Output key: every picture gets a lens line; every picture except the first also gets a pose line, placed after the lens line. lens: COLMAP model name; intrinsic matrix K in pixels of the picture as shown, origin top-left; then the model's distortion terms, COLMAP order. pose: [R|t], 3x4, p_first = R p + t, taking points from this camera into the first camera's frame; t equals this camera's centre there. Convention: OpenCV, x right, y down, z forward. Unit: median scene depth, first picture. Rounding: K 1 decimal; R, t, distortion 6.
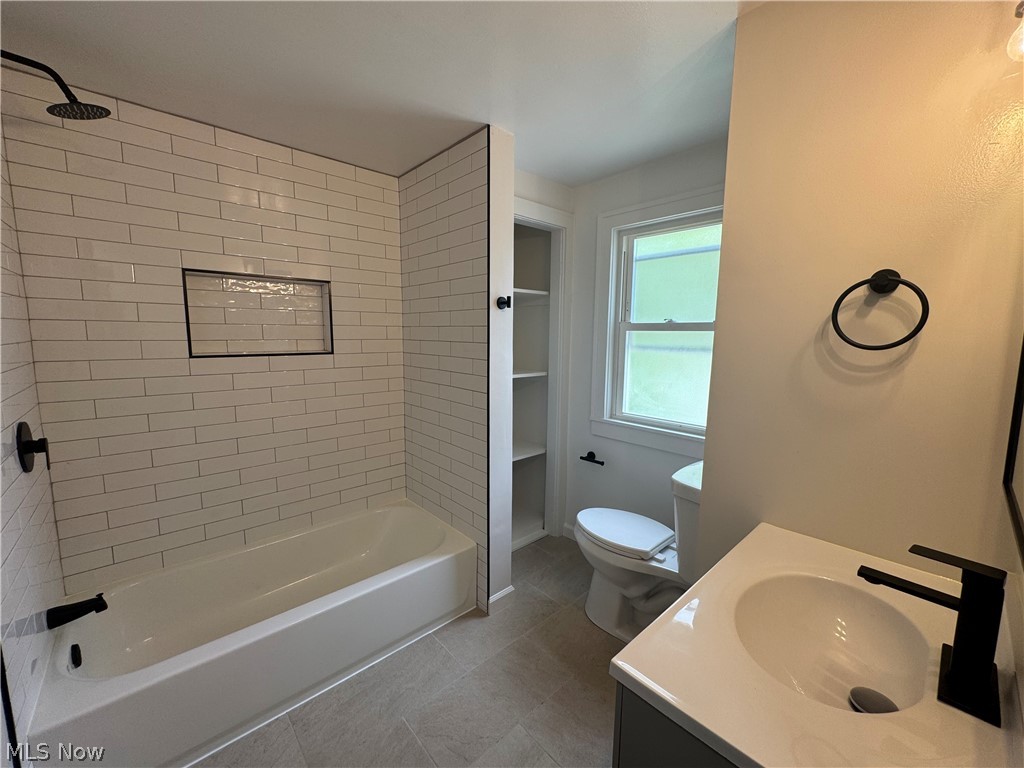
lens RADIAL K [[408.9, 0, 510.7], [0, 408.9, 382.3], [0, 0, 1]] dist [0.000116, -0.000966]
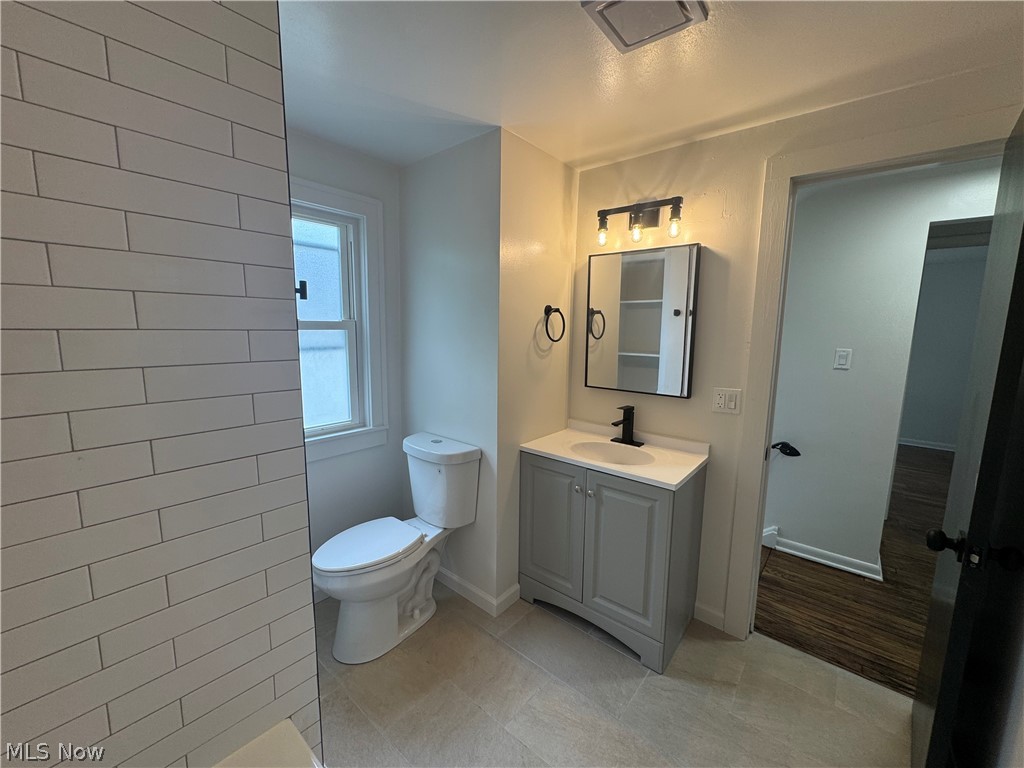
lens RADIAL K [[408.9, 0, 510.6], [0, 408.9, 388.8], [0, 0, 1]] dist [0.000116, -0.000966]
pose [[-0.130782, -0.146602, 0.980512, -0.656538], [0.106489, 0.981207, 0.160910, -0.108575], [-0.985675, 0.125458, -0.112713, 0.773444]]
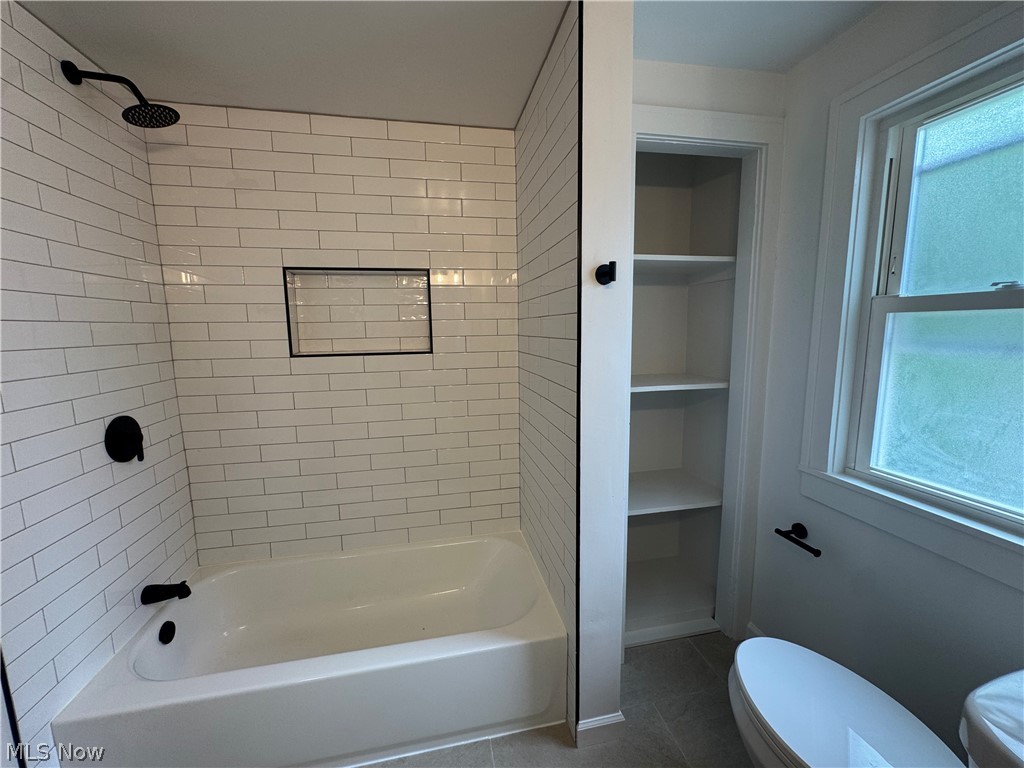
lens RADIAL K [[408.9, 0, 512.4], [0, 408.9, 383.2], [0, 0, 1]] dist [0.000116, -0.000966]
pose [[0.859348, 0.045896, -0.509328, 0.151913], [-0.038519, 0.998944, 0.025026, -0.033849], [0.509939, -0.001887, 0.860208, 0.332357]]
